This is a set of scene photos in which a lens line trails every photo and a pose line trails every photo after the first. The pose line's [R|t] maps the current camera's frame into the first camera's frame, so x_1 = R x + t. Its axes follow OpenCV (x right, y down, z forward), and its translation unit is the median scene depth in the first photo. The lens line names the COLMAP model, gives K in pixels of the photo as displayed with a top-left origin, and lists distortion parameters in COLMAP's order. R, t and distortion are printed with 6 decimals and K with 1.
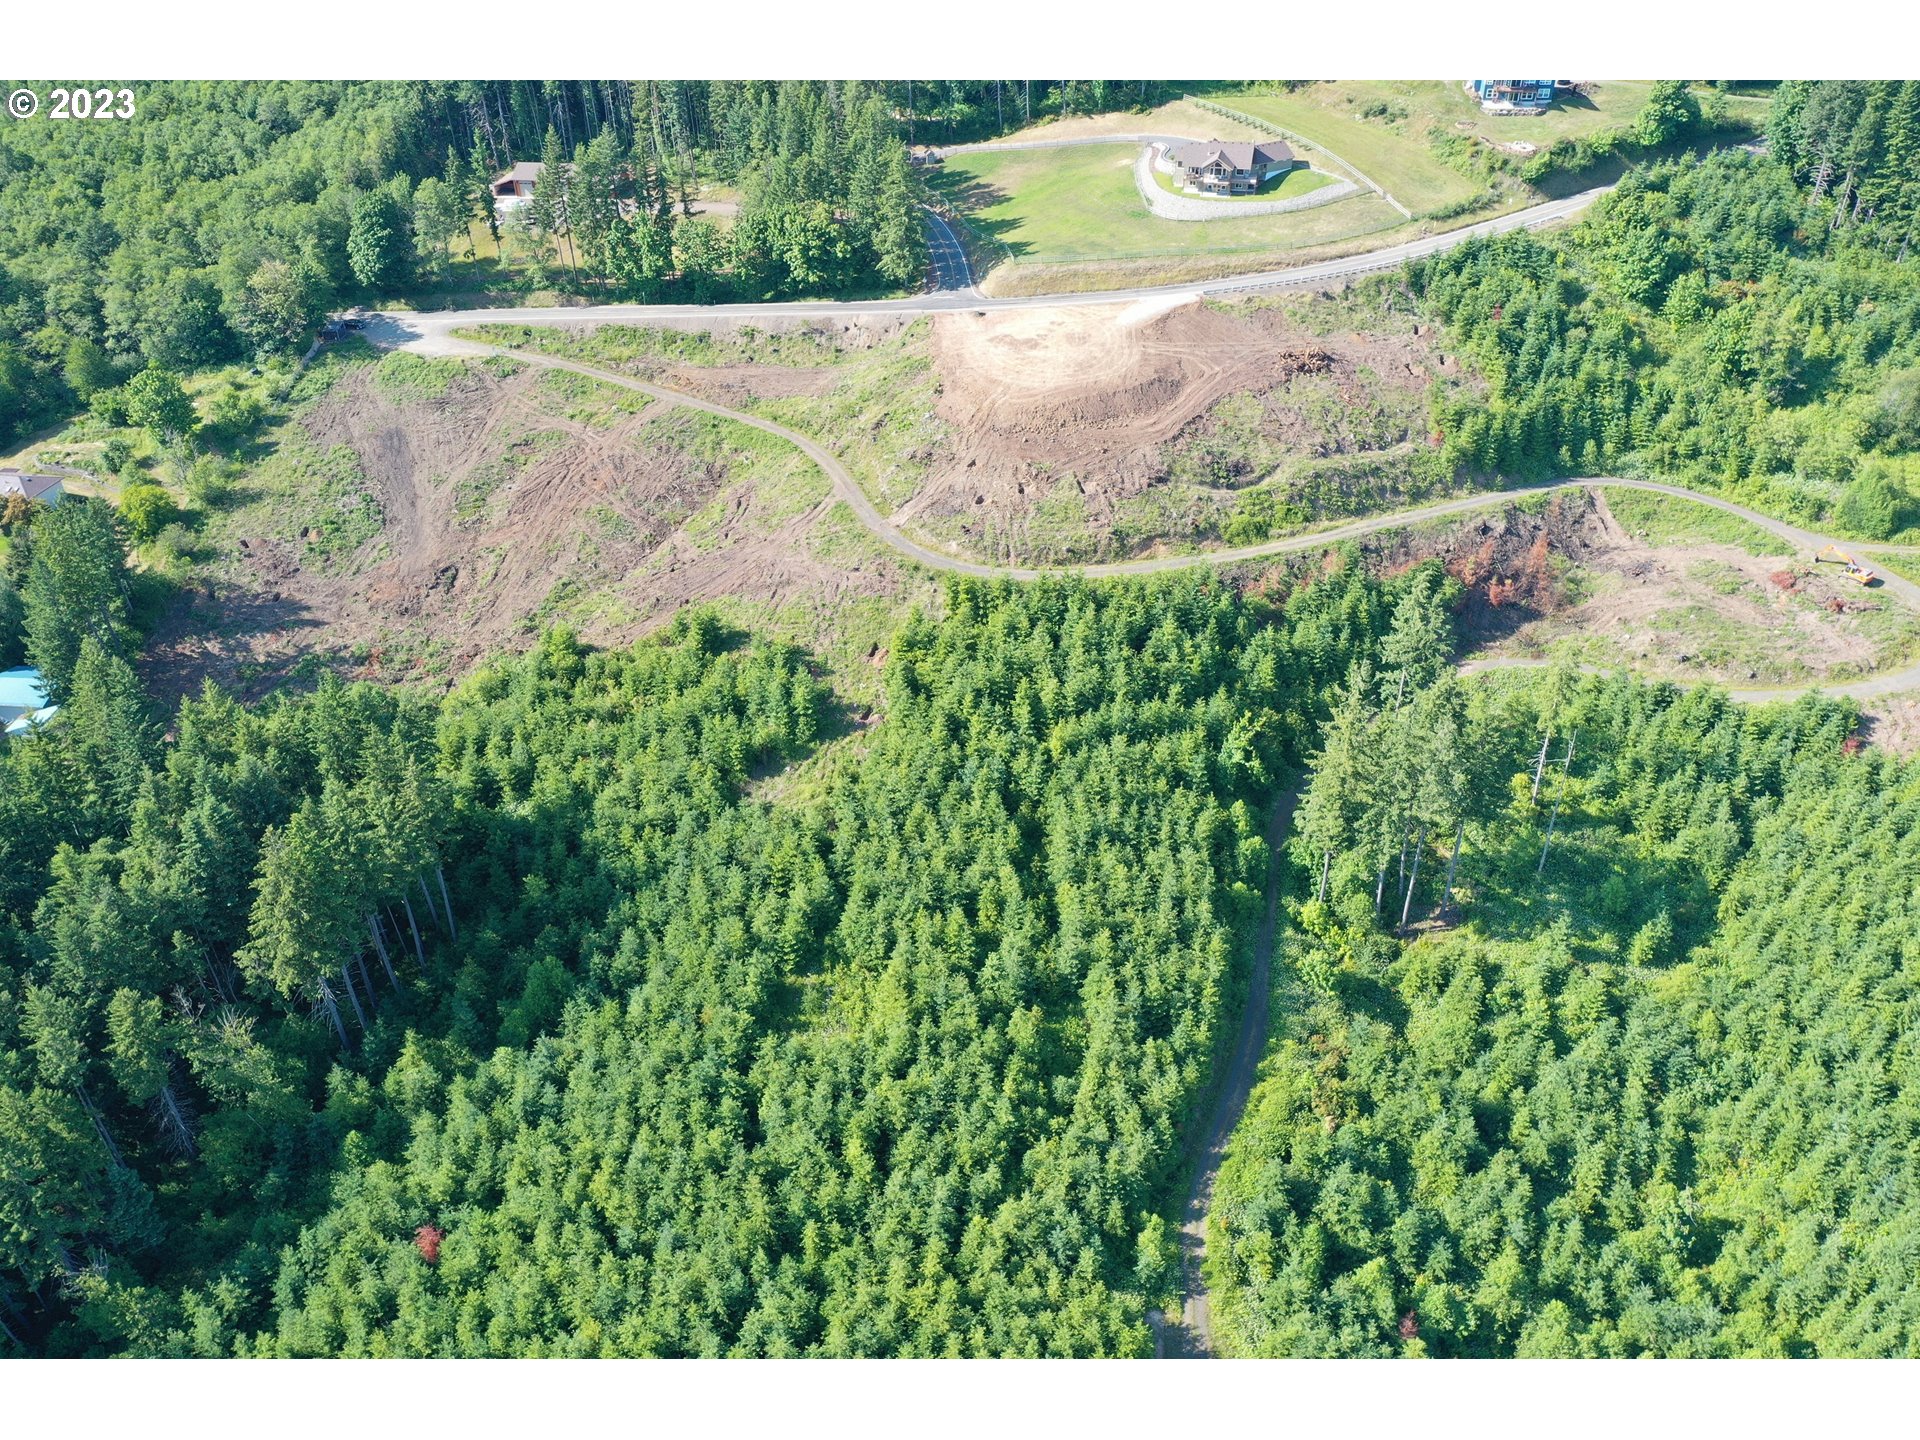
lens RADIAL K [[1528.7, 0, 957.7], [0, 1528.7, 722.0], [0, 0, 1]] dist [0.012670, 0.012153]
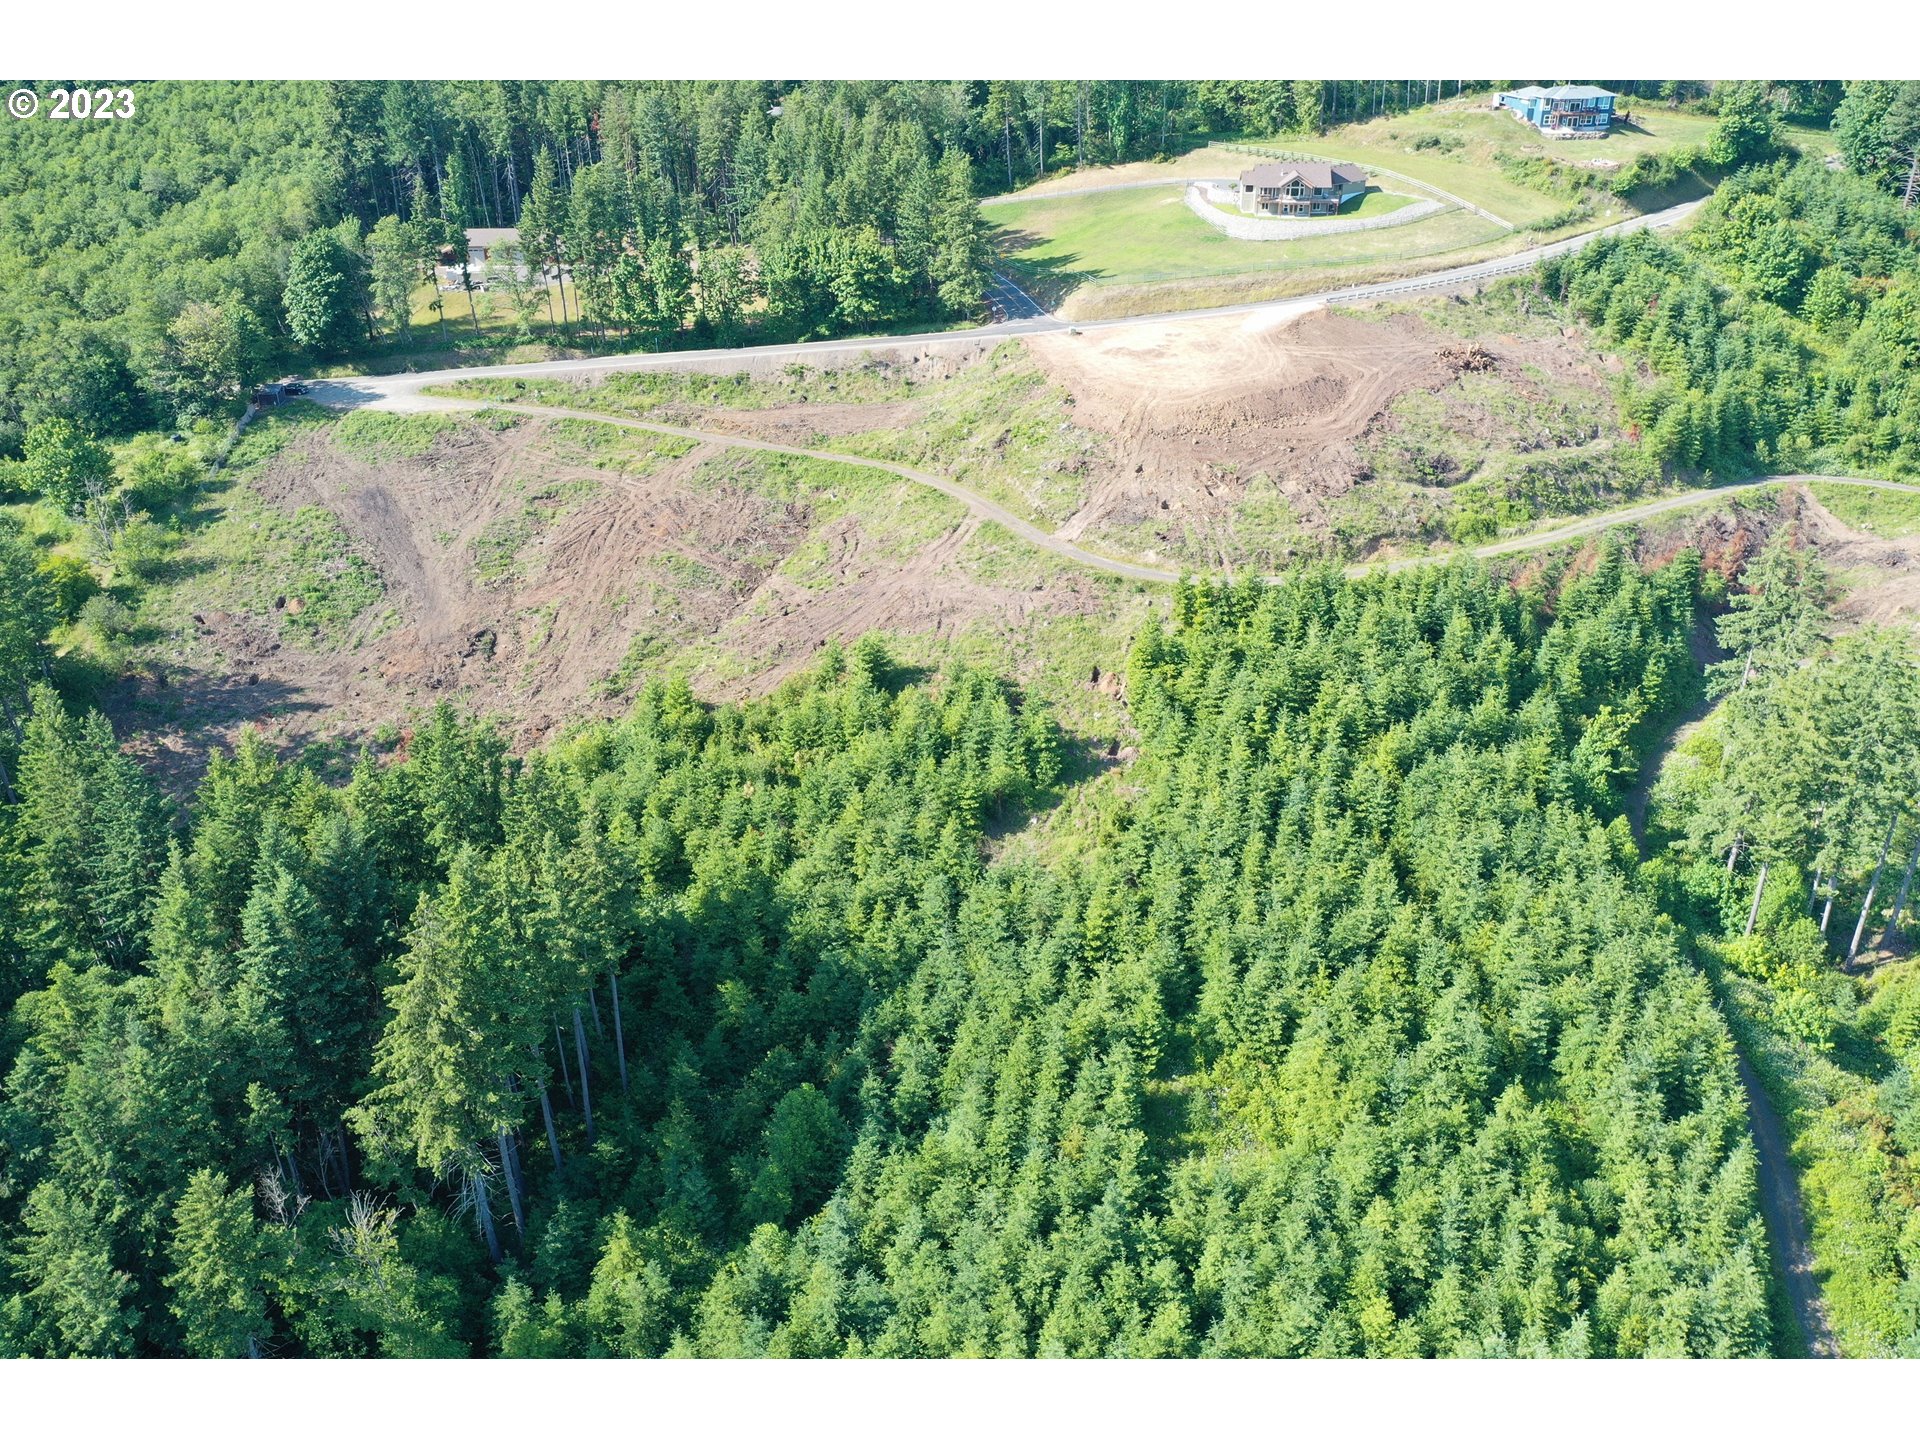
lens RADIAL K [[1528.7, 0, 957.7], [0, 1528.7, 722.0], [0, 0, 1]] dist [0.012670, 0.012153]
pose [[0.989183, -0.062886, 0.132526, -0.195544], [0.080826, 0.987590, -0.134663, 0.064499], [-0.122413, 0.143918, 0.981989, 0.215616]]
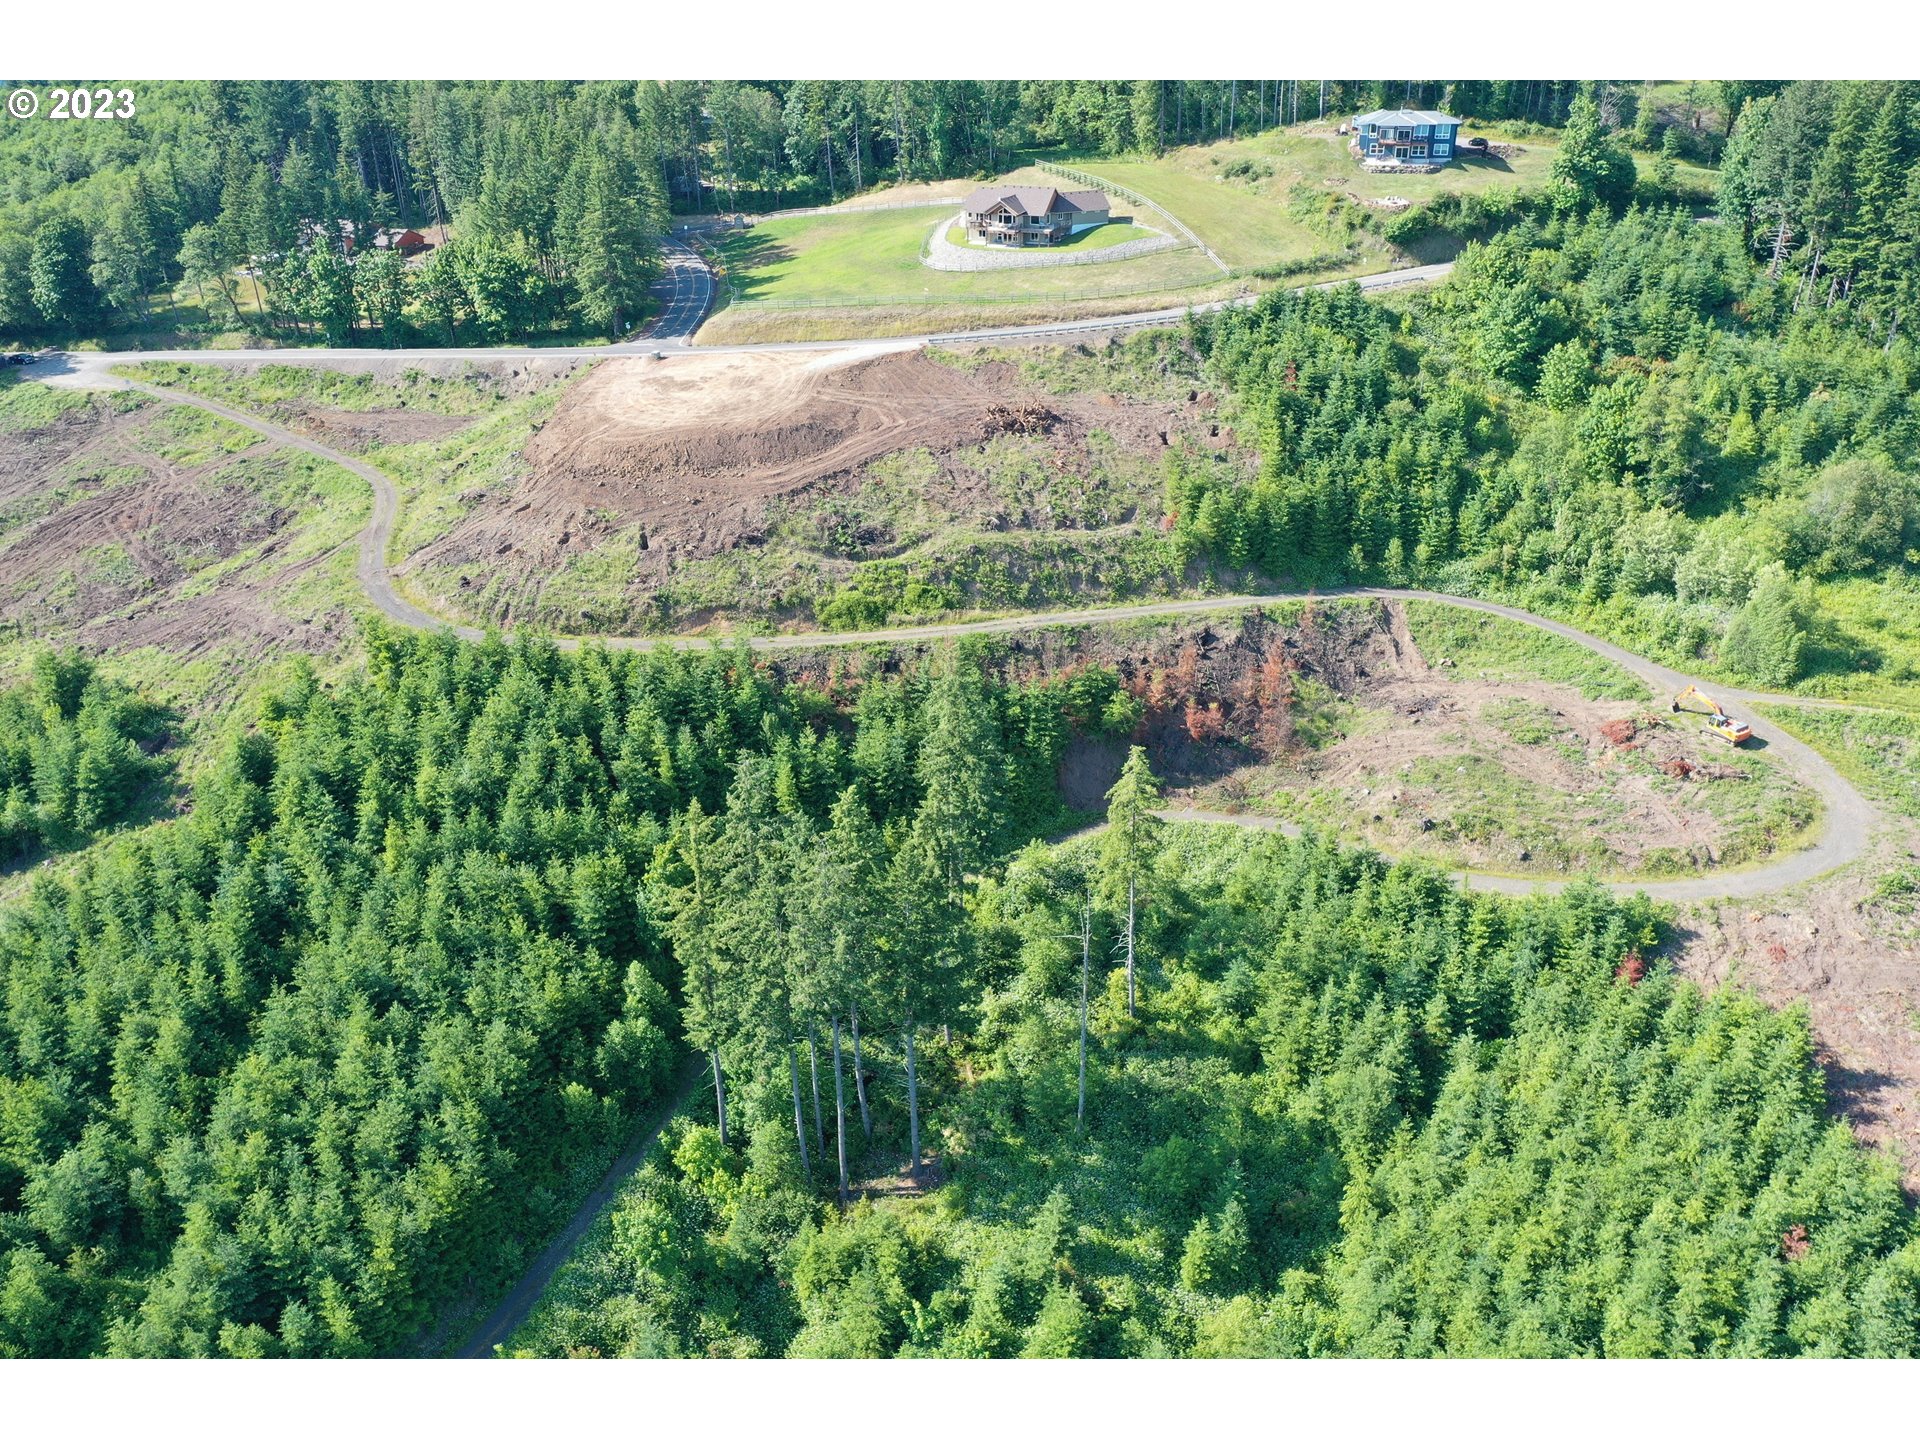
lens RADIAL K [[1529.2, 0, 957.9], [0, 1529.2, 718.9], [0, 0, 1]] dist [0.012850, 0.014206]
pose [[0.988510, 0.068943, -0.134517, 0.320993], [-0.087111, 0.987115, -0.134224, 0.019124], [0.123530, 0.144399, 0.981779, 0.274124]]
